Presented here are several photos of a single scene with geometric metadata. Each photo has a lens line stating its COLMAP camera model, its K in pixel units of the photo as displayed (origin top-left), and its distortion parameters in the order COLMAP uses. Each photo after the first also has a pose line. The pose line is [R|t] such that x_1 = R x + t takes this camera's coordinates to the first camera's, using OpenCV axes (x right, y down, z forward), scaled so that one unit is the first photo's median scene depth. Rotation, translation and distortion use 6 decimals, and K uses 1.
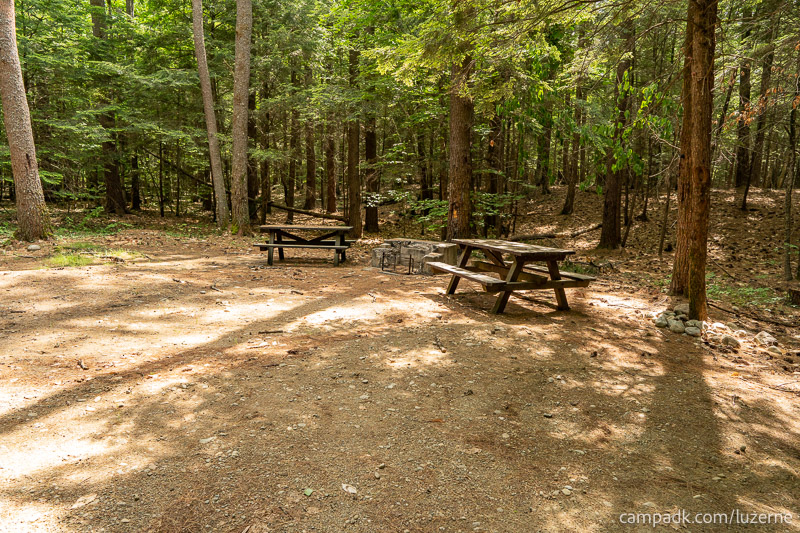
lens RADIAL K [[532.2, 0, 400.0], [0, 532.2, 266.5], [0, 0, 1]] dist [0.002562, 0.001997]
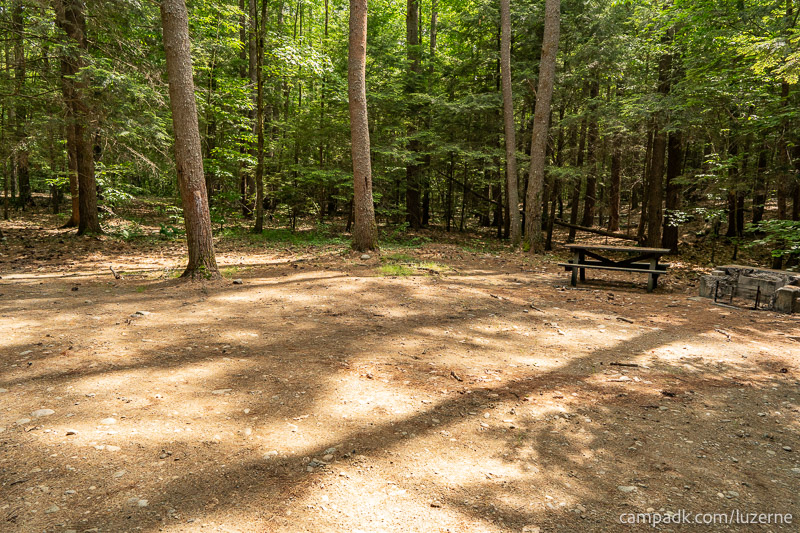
lens RADIAL K [[532.2, 0, 400.0], [0, 532.2, 266.5], [0, 0, 1]] dist [0.002562, 0.001997]
pose [[0.889437, 0.052268, -0.454058, -0.148127], [-0.065757, 0.997738, -0.013956, -0.005940], [0.452302, 0.042271, 0.890863, 0.001461]]
